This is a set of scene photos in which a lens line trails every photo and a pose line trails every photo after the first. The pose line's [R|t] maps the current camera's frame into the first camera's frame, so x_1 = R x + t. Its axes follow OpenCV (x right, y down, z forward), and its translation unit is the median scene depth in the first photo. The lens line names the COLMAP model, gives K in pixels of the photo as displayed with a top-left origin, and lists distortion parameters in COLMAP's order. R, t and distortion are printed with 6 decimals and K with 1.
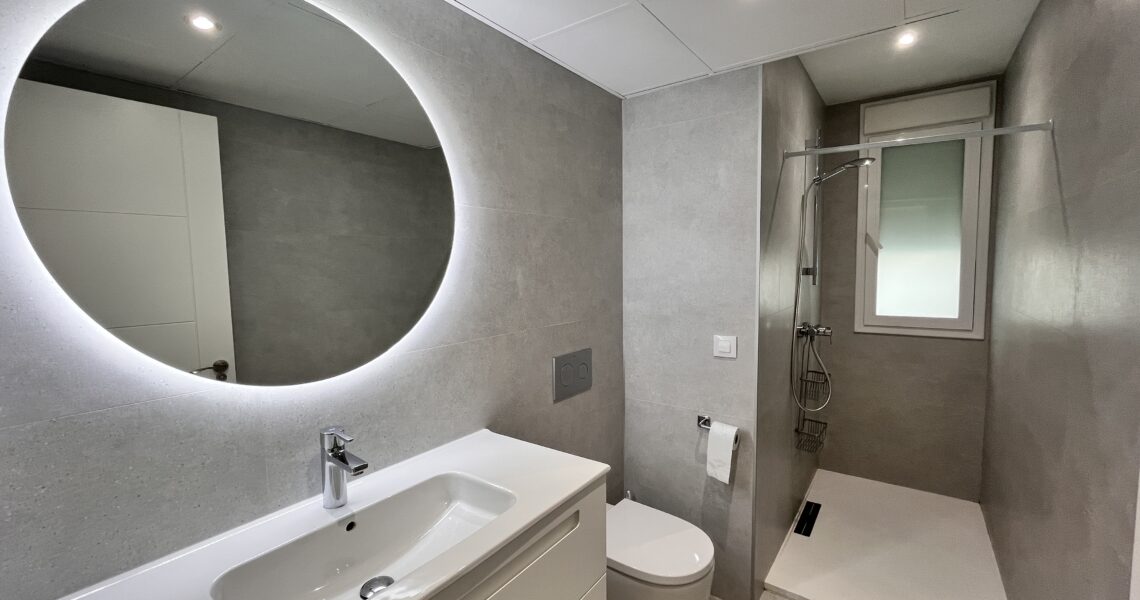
lens RADIAL K [[464.9, 0, 570.0], [0, 464.9, 300.0], [0, 0, 1]] dist [-0.000904, 0.000412]
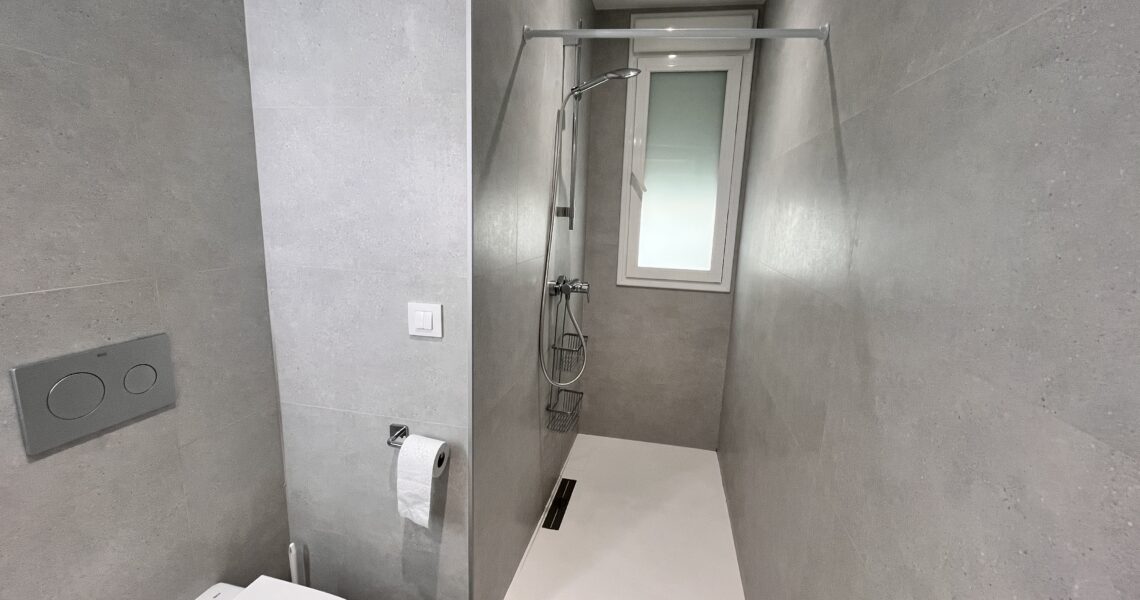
lens RADIAL K [[464.9, 0, 570.0], [0, 464.9, 300.0], [0, 0, 1]] dist [-0.000904, 0.000412]
pose [[0.912768, -0.026869, 0.407595, 0.200624], [-0.021170, 0.993382, 0.112894, -0.002420], [-0.407930, -0.111675, 0.906158, 0.270954]]
